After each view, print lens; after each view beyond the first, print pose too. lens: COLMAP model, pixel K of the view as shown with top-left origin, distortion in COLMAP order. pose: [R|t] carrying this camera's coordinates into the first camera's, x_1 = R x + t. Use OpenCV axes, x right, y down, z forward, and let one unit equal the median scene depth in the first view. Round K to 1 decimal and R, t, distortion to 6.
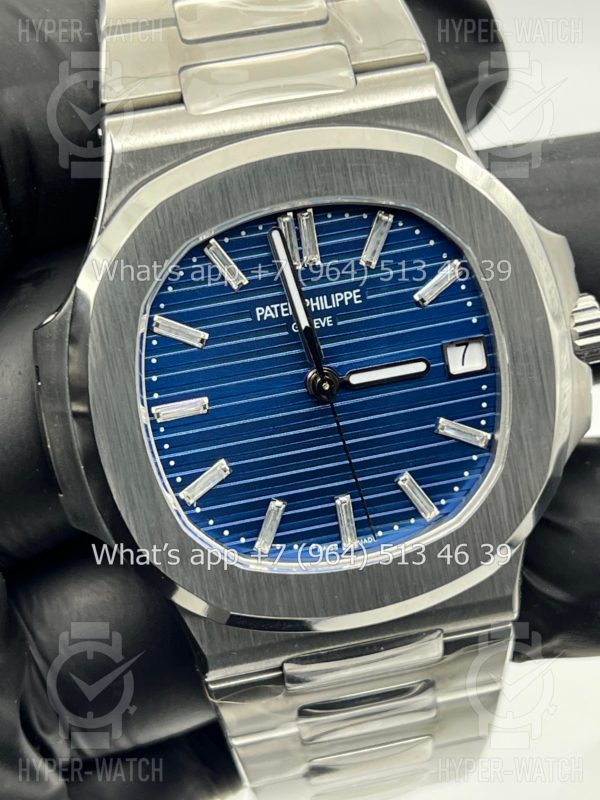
lens RADIAL K [[1903.1, 0, 300.0], [0, 1903.1, 400.0], [0, 0, 1]] dist [0.256694, 0.006330]
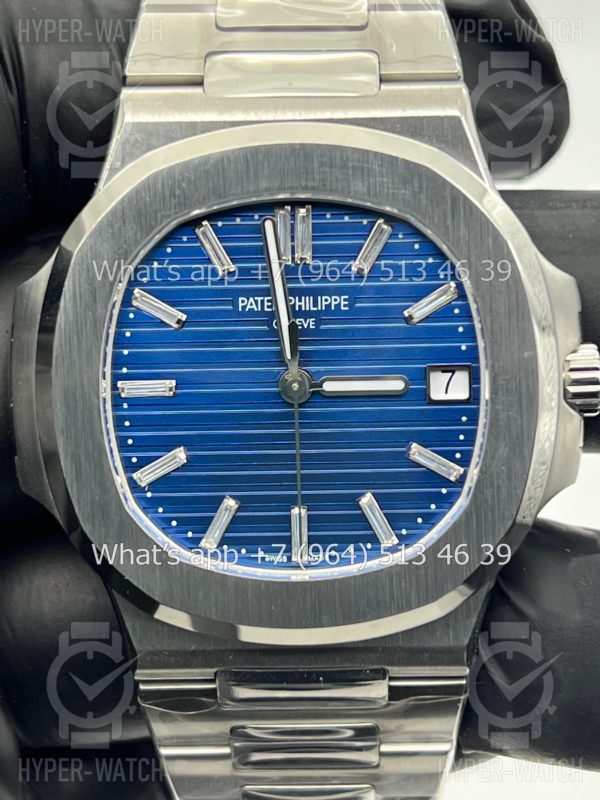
lens RADIAL K [[1903.1, 0, 300.0], [0, 1903.1, 400.0], [0, 0, 1]] dist [0.256694, 0.006330]
pose [[0.977166, 0.152309, -0.148149, 0.158883], [-0.167642, 0.981051, -0.097137, 0.092205], [0.130547, 0.119755, 0.984183, 0.048510]]
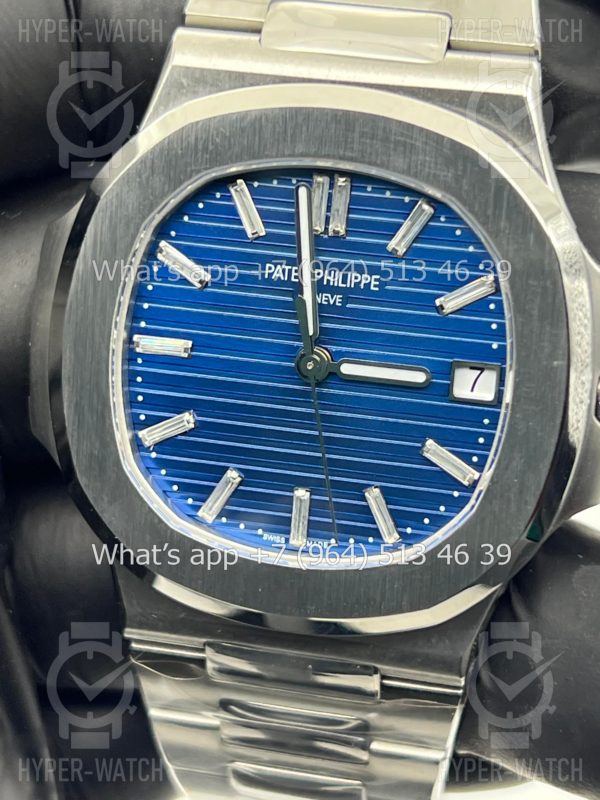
lens RADIAL K [[1903.1, 0, 300.0], [0, 1903.1, 400.0], [0, 0, 1]] dist [0.256694, 0.006330]
pose [[0.912456, 0.288702, -0.289956, 0.278088], [-0.298561, 0.954331, 0.010670, 0.000294], [0.279794, 0.076834, 0.956980, 0.119897]]
